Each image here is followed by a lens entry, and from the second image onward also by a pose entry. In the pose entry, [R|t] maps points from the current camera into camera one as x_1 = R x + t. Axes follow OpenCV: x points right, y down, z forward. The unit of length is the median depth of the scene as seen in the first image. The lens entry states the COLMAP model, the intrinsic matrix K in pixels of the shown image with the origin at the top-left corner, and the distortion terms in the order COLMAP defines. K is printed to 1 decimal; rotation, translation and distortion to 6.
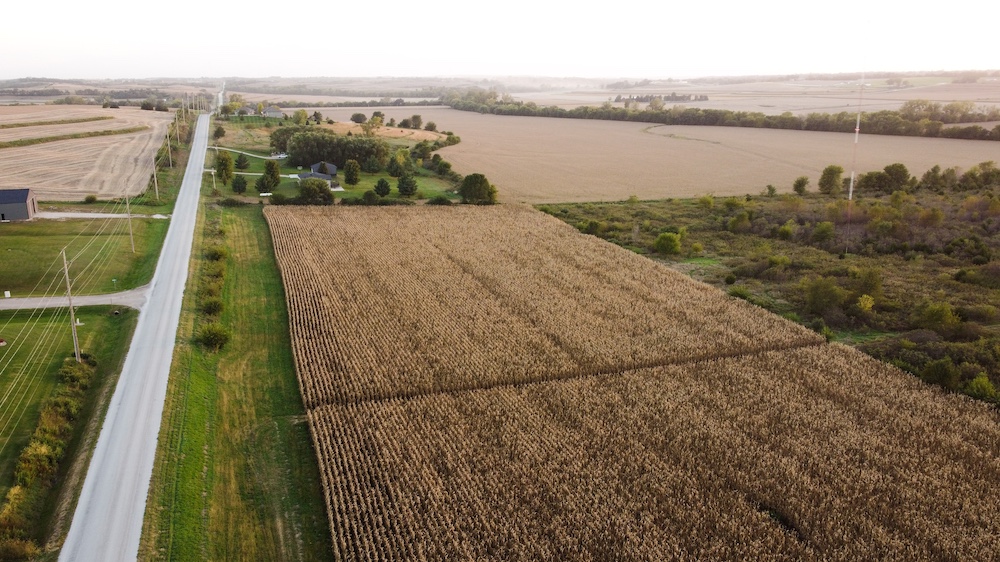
lens RADIAL K [[756.0, 0, 500.0], [0, 756.0, 281.0], [0, 0, 1]] dist [-0.003431, 0.002928]
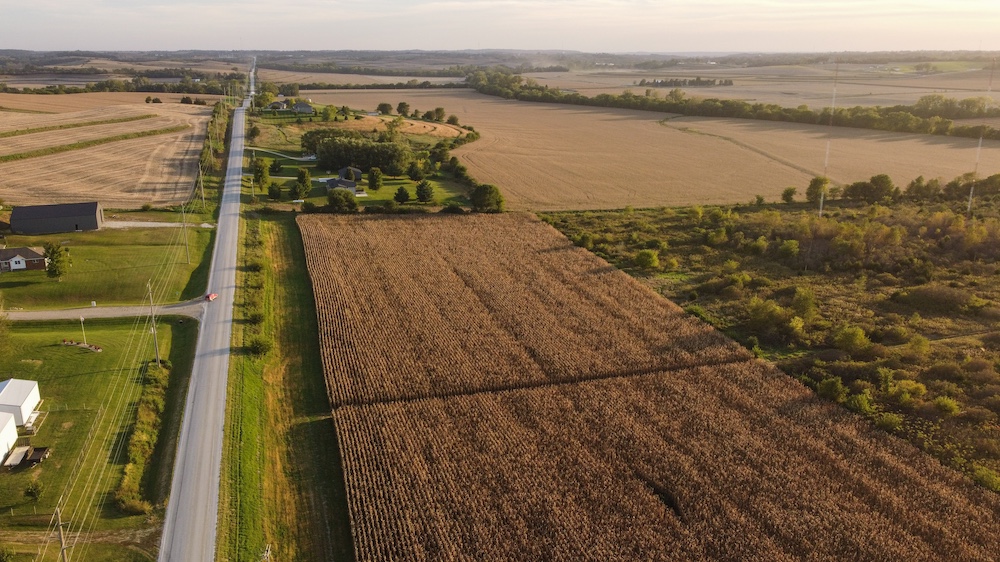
lens RADIAL K [[751.3, 0, 500.0], [0, 751.3, 281.0], [0, 0, 1]] dist [0.000967, -0.002980]
pose [[0.999314, 0.018058, -0.032332, 0.040241], [-0.017054, 0.999372, 0.031062, -0.051738], [0.032872, -0.030489, 0.998994, -0.155001]]
